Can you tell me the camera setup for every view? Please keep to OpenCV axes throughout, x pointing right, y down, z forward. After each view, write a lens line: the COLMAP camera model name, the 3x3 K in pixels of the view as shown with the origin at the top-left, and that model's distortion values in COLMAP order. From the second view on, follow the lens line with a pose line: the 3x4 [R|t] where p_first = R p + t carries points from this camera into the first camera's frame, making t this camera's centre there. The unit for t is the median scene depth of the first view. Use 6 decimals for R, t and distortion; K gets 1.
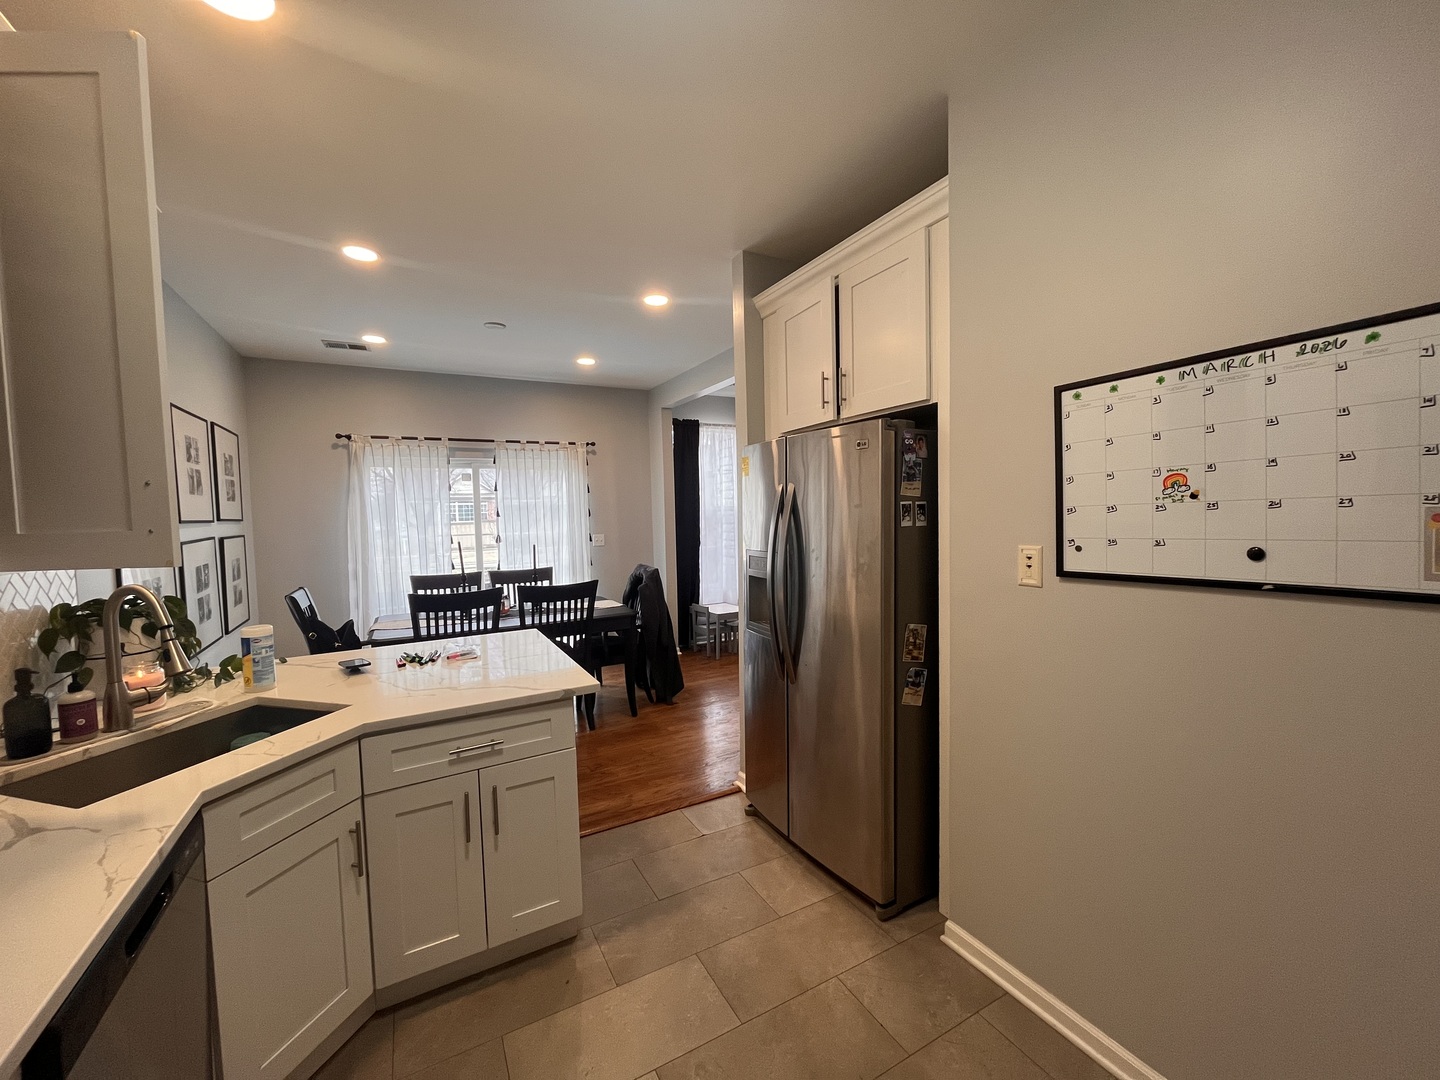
lens RADIAL K [[579.0, 0, 720.4], [0, 579.0, 542.7], [0, 0, 1]] dist [-0.003389, 0.000193]
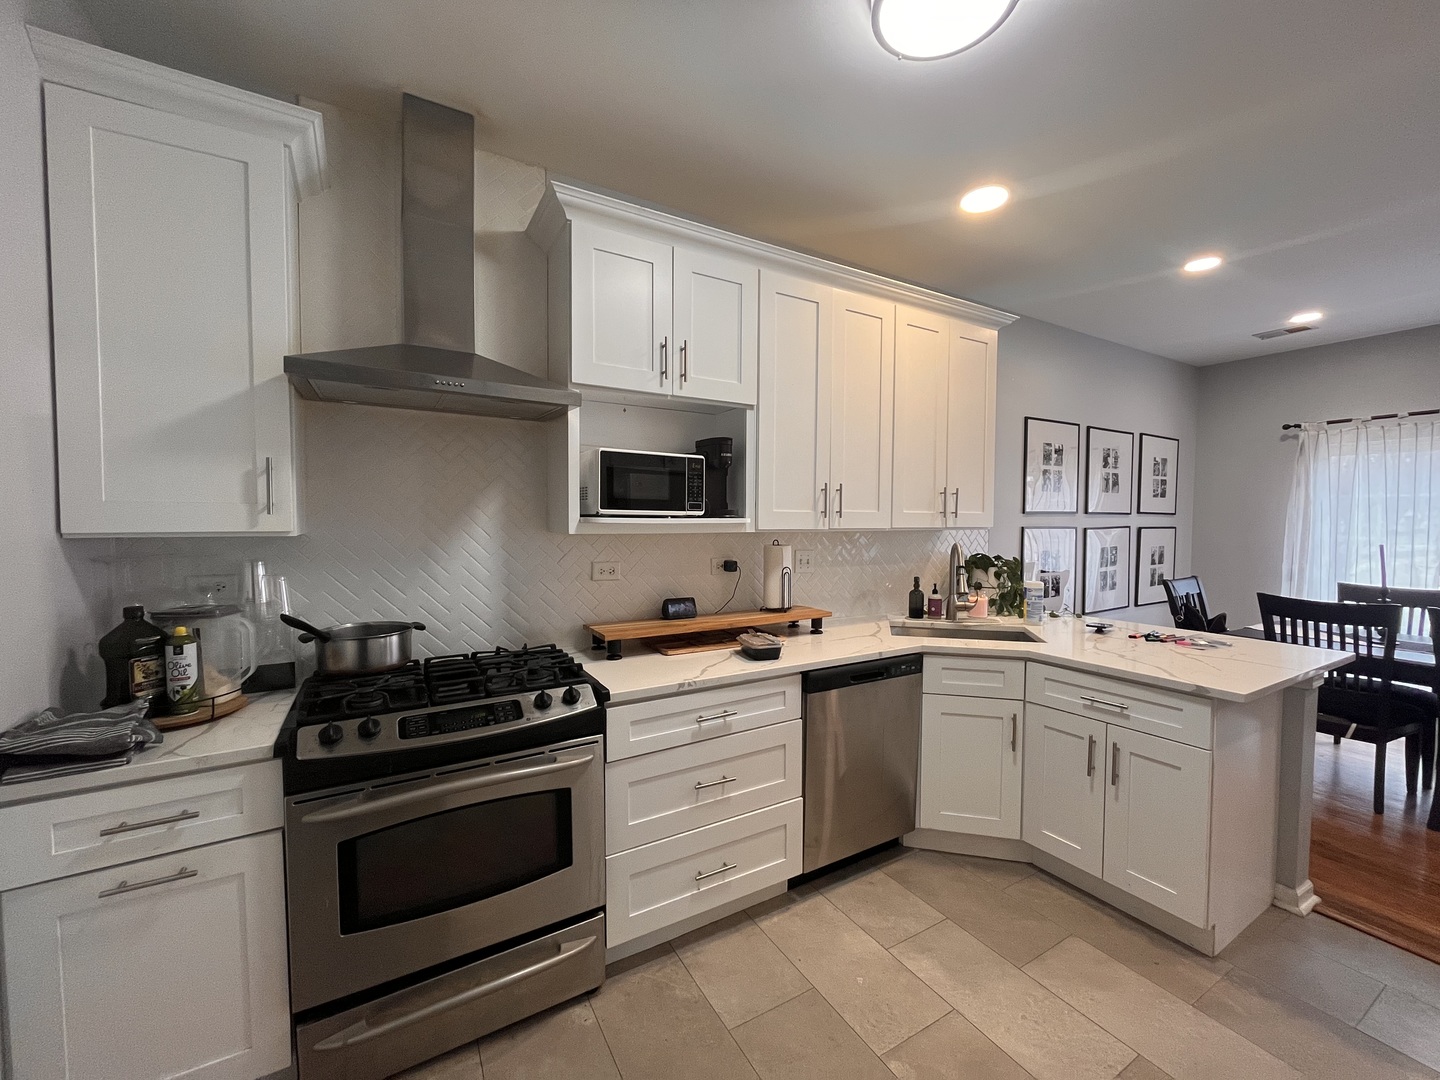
lens RADIAL K [[579.0, 0, 720.0], [0, 579.0, 541.0], [0, 0, 1]] dist [-0.003389, 0.000193]
pose [[0.028165, 0.061444, -0.997713, 0.311145], [-0.060800, 0.996366, 0.059645, 0.001110], [0.997753, 0.058981, 0.031799, 0.070203]]
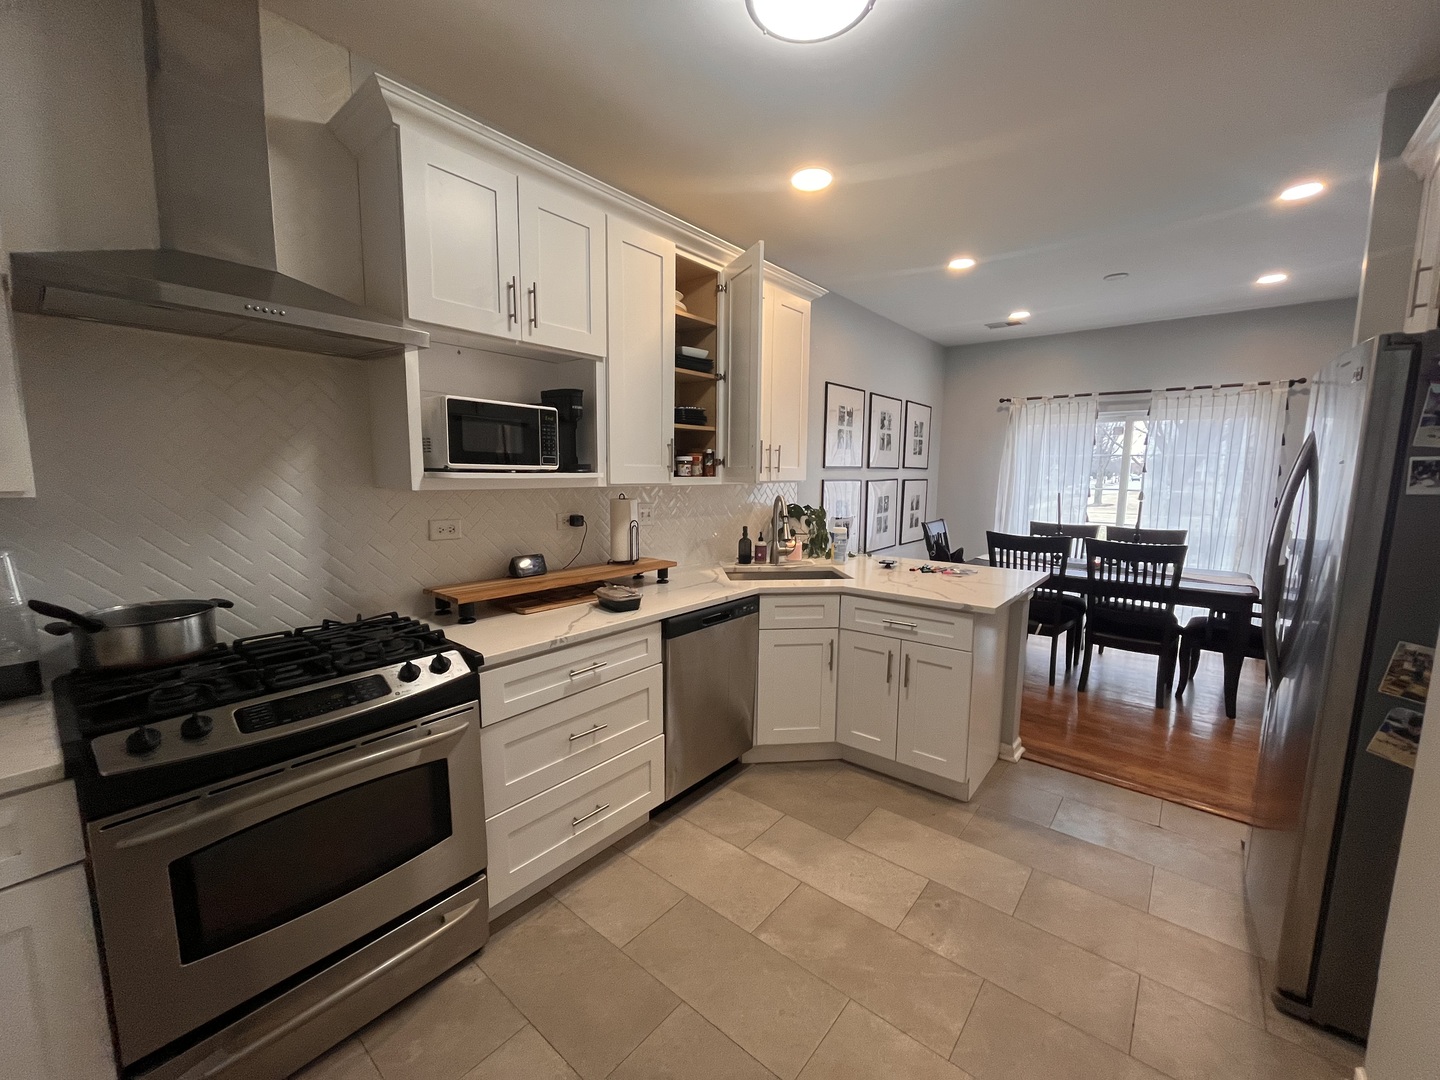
lens RADIAL K [[579.0, 0, 720.5], [0, 579.0, 540.8], [0, 0, 1]] dist [-0.003389, 0.000193]
pose [[0.371320, 0.138303, -0.918147, 0.317698], [-0.070087, 0.990198, 0.120811, 0.000288], [0.925856, 0.019490, 0.377373, 0.009314]]
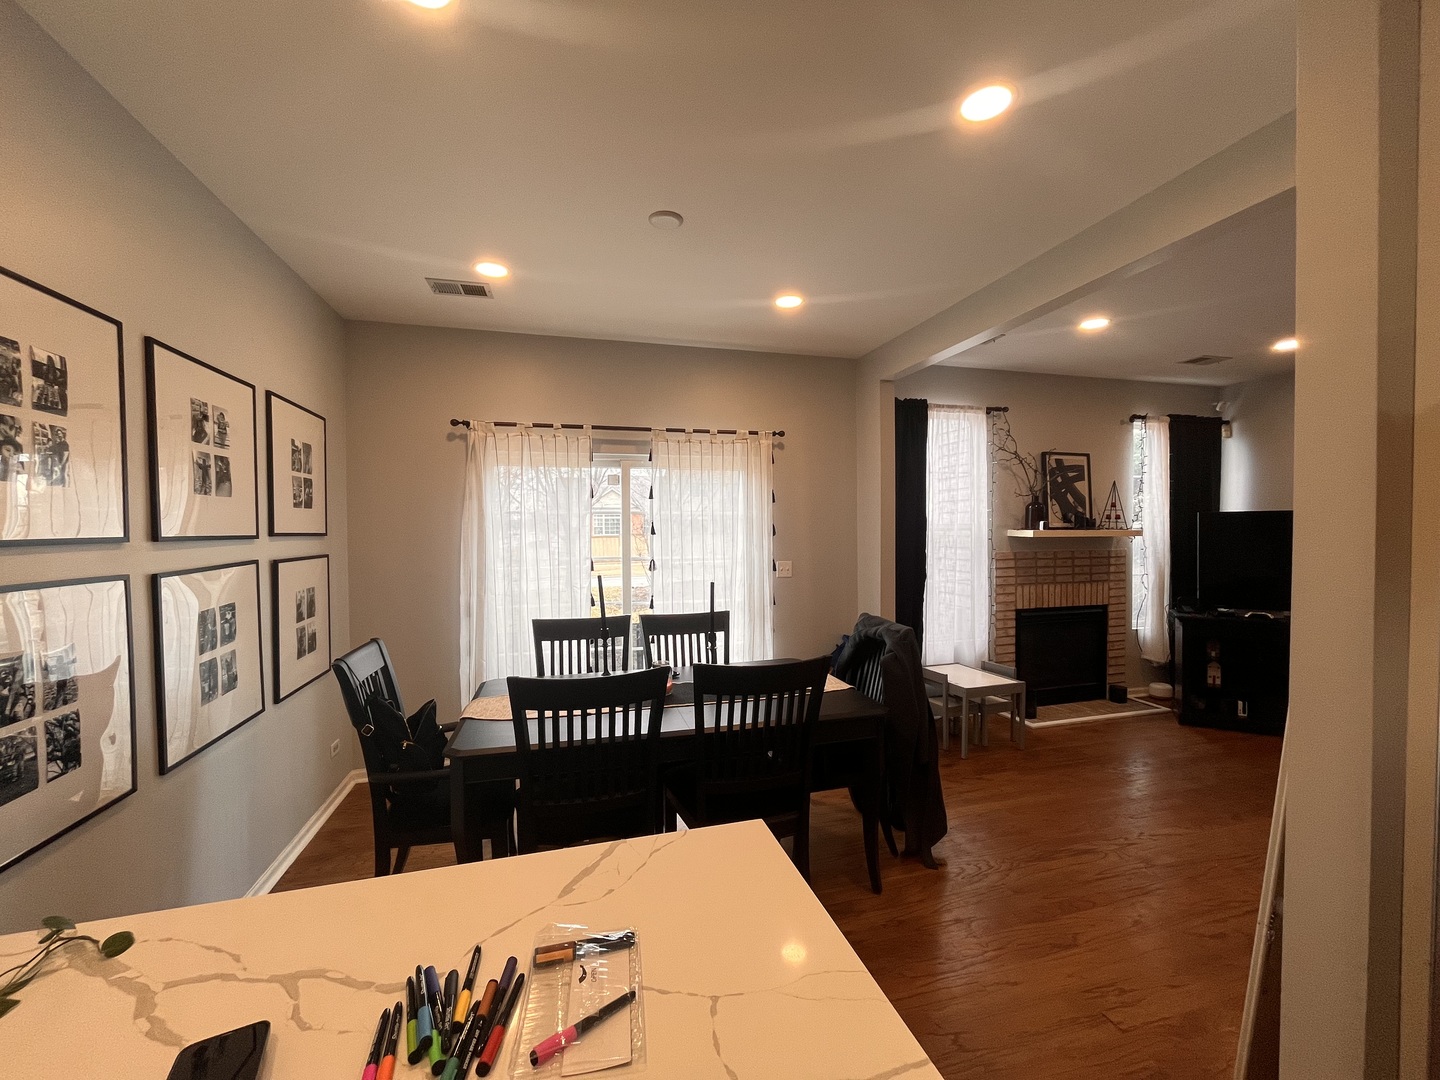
lens RADIAL K [[579.0, 0, 720.9], [0, 579.0, 542.2], [0, 0, 1]] dist [-0.003389, 0.000193]
pose [[0.974126, 0.020458, -0.225078, -0.185245], [-0.026796, 0.999325, -0.025141, -0.025502], [0.224412, 0.030521, 0.974016, 0.422180]]
